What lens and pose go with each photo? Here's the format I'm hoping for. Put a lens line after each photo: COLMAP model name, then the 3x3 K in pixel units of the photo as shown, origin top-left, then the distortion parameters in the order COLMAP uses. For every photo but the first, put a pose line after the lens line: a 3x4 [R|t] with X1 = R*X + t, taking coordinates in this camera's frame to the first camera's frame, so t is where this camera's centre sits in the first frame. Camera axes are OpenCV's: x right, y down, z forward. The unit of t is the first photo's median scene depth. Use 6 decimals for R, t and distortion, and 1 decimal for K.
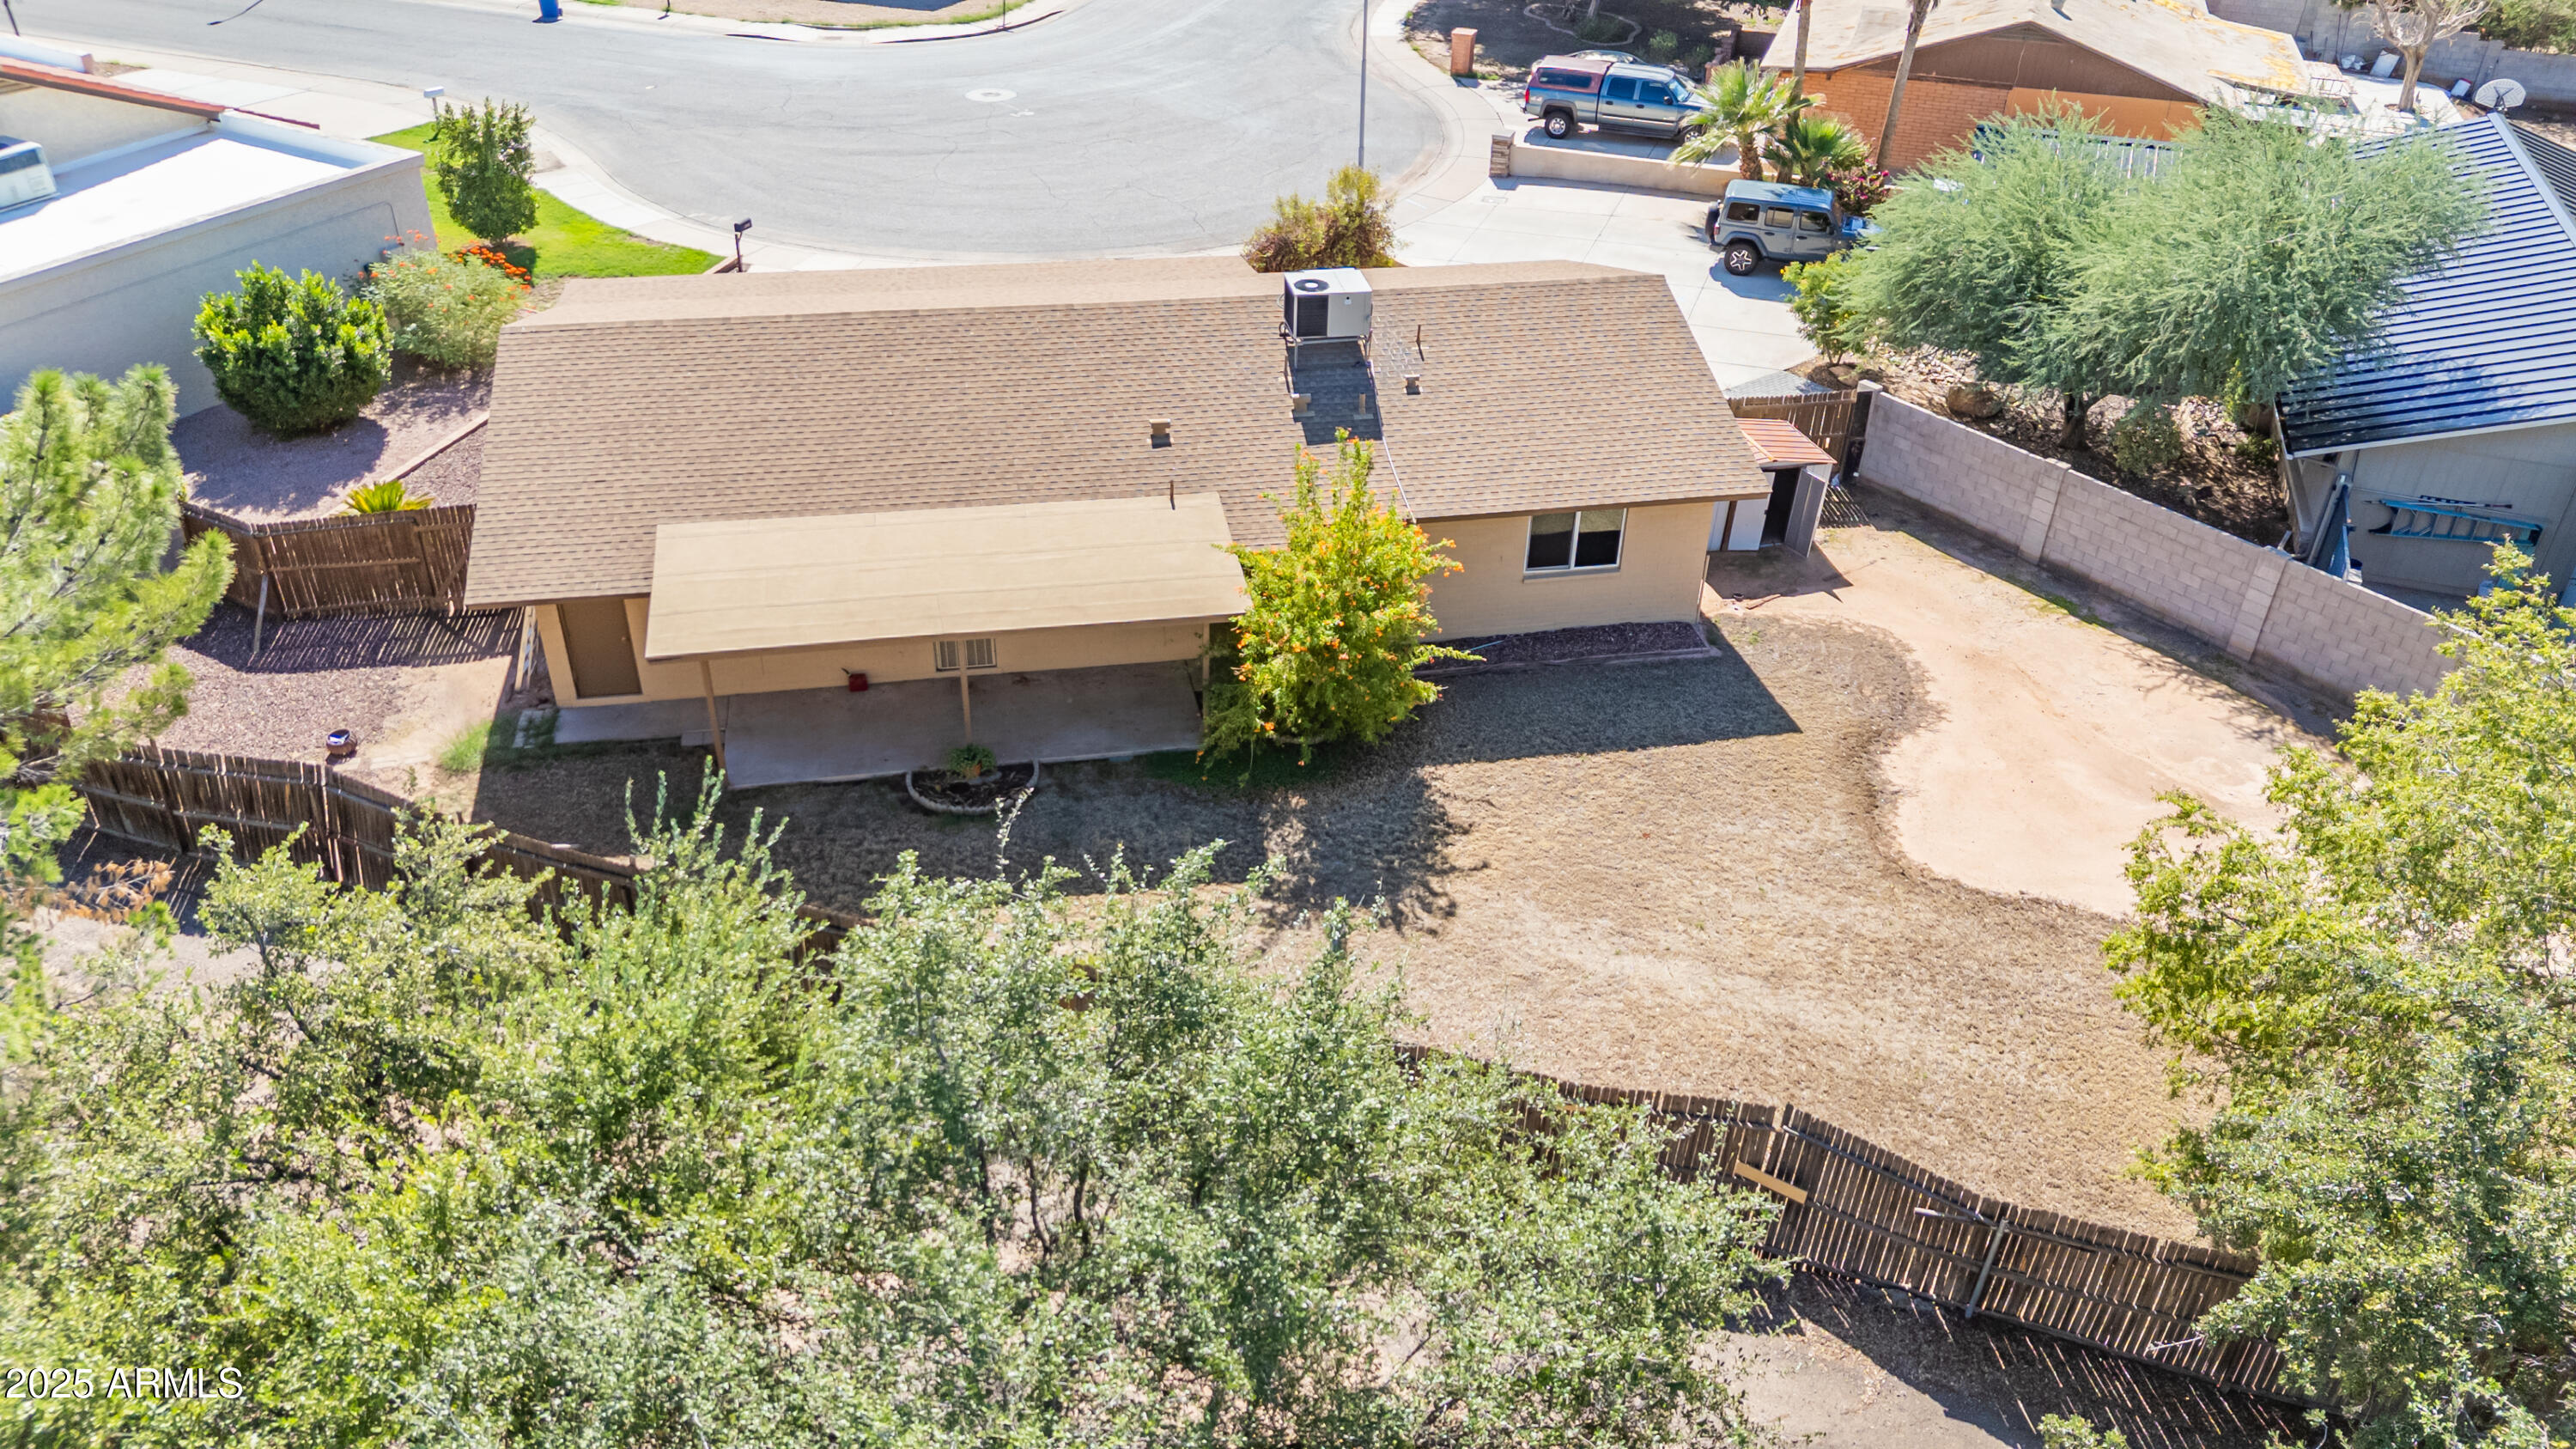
lens RADIAL K [[1864.3, 0, 1291.8], [0, 1864.3, 740.2], [0, 0, 1]] dist [0.141443, -0.219143]
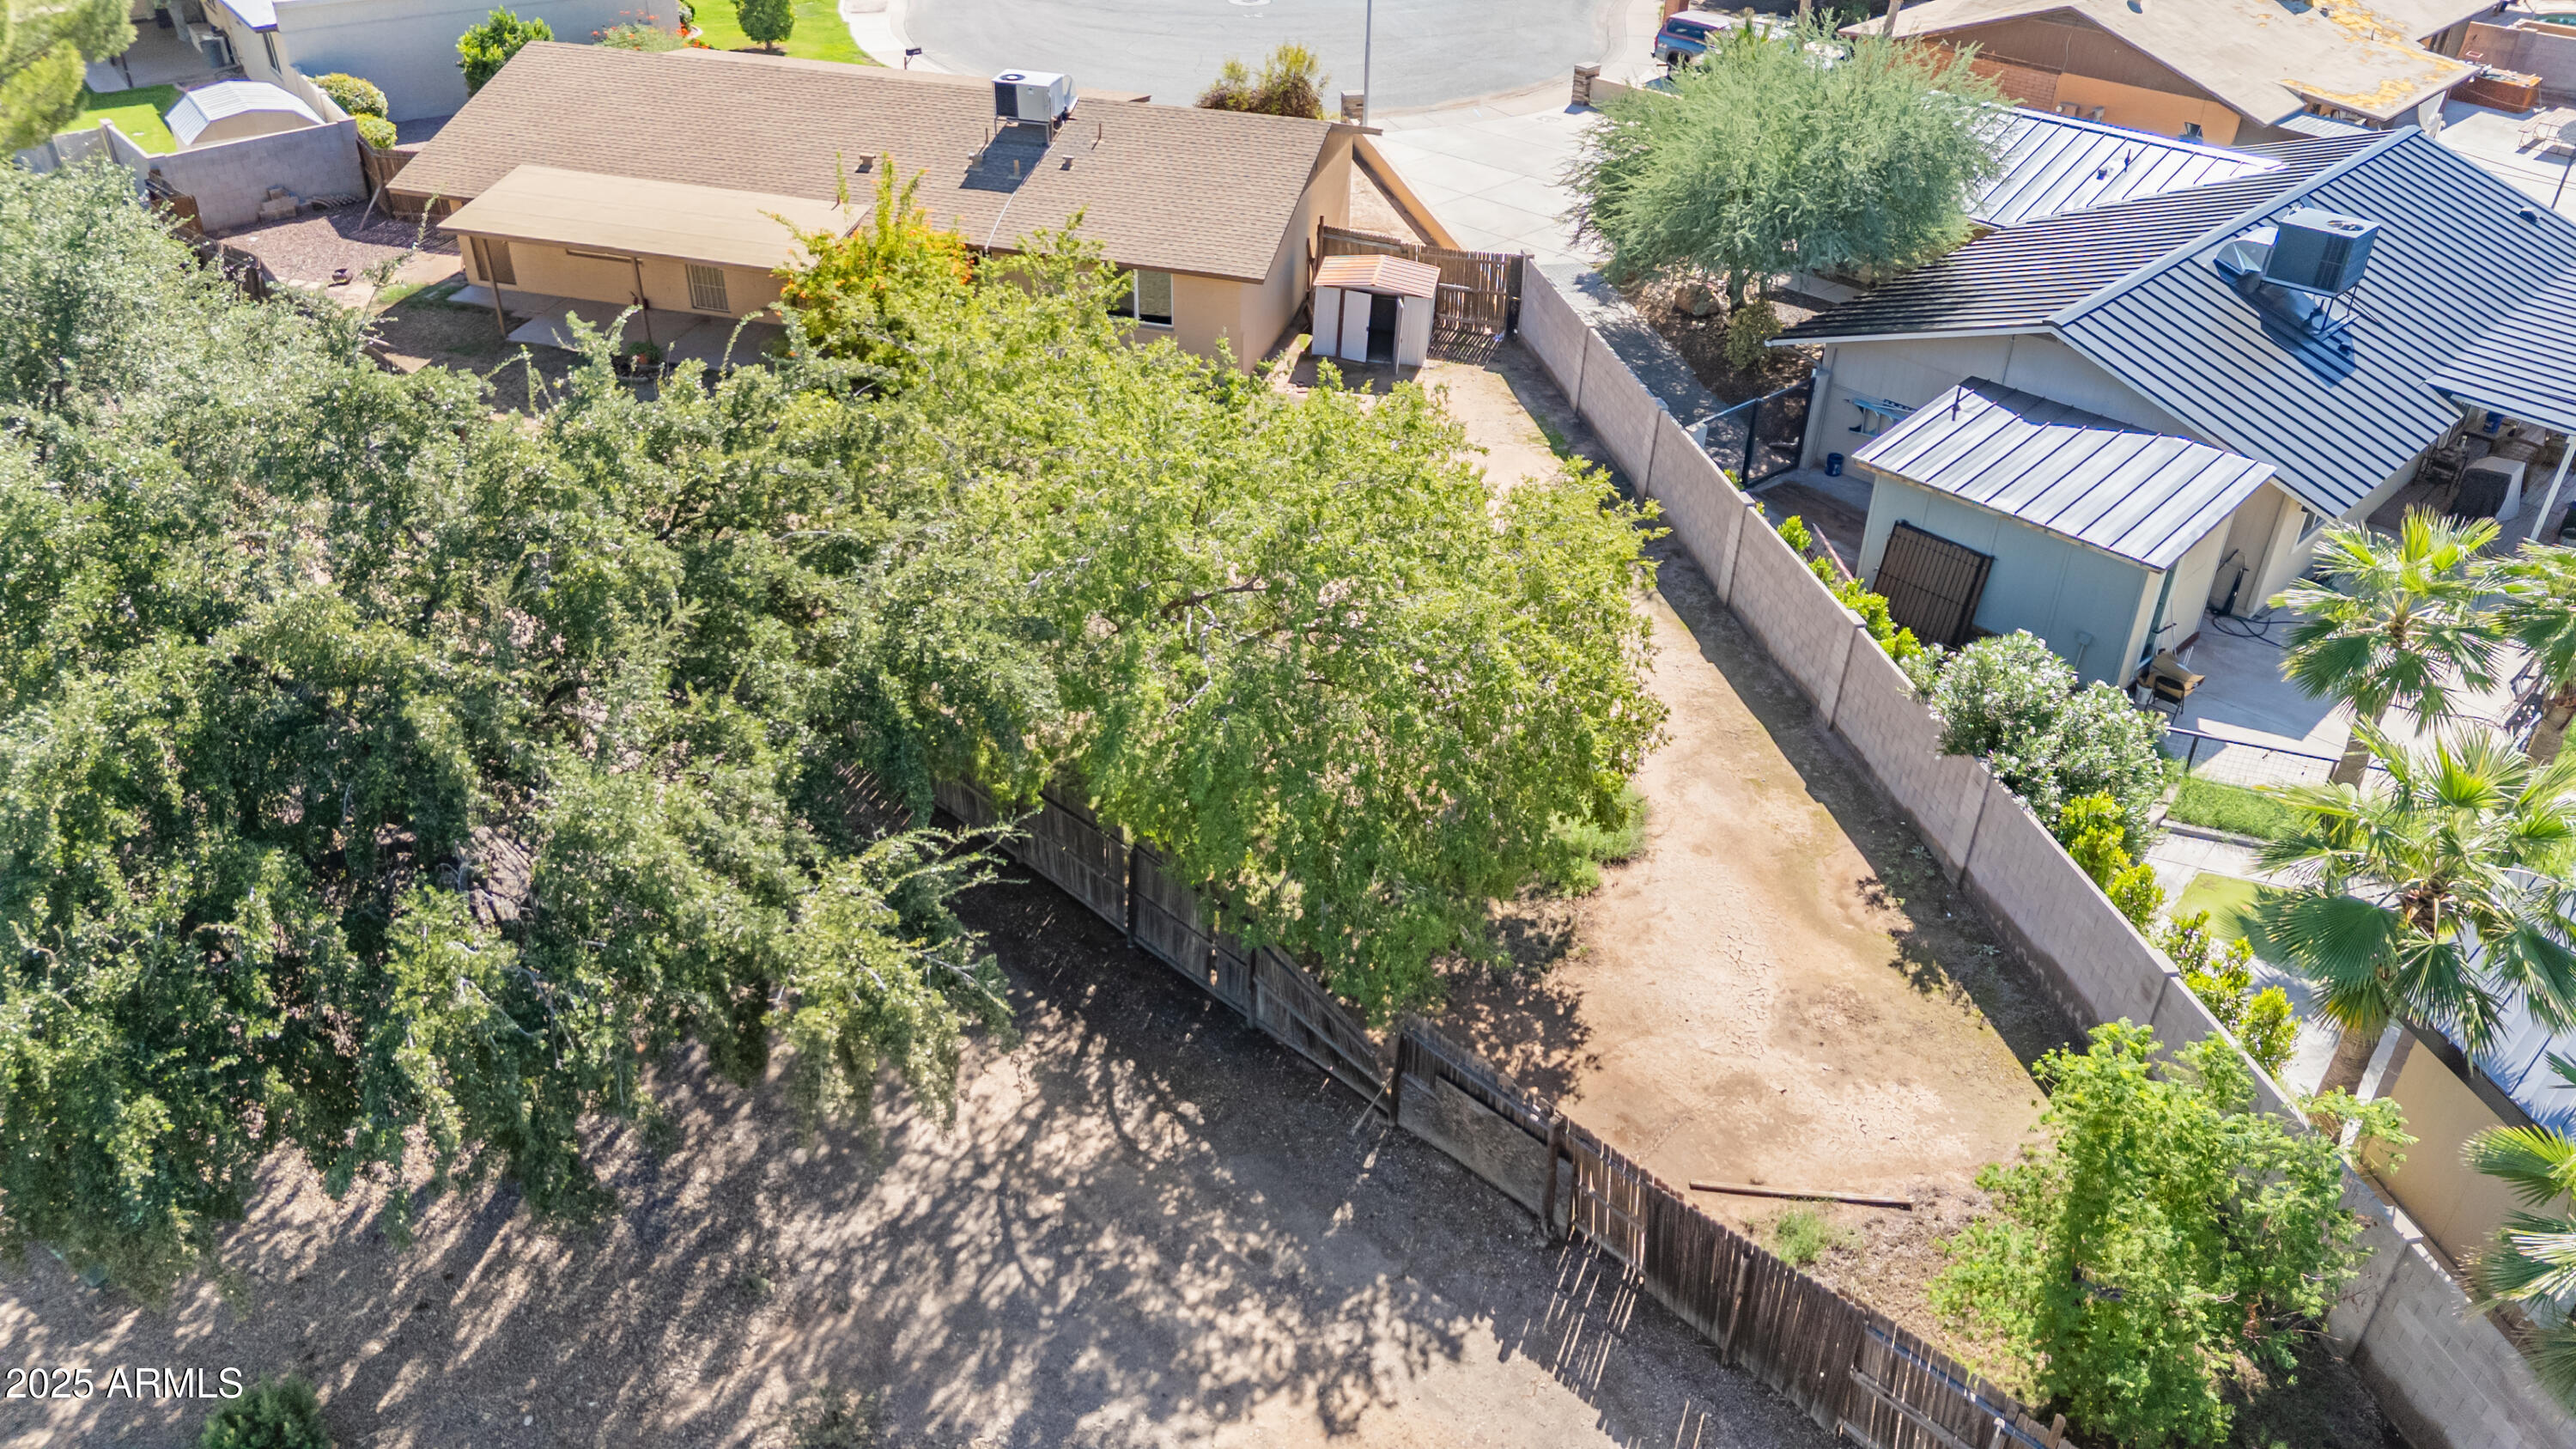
lens RADIAL K [[1864.3, 0, 1291.8], [0, 1864.3, 740.2], [0, 0, 1]] dist [0.141443, -0.219143]
pose [[0.902568, 0.236814, -0.359569, 0.780254], [-0.238120, 0.970354, 0.041368, 0.106816], [0.358706, 0.048283, 0.932201, -0.151875]]
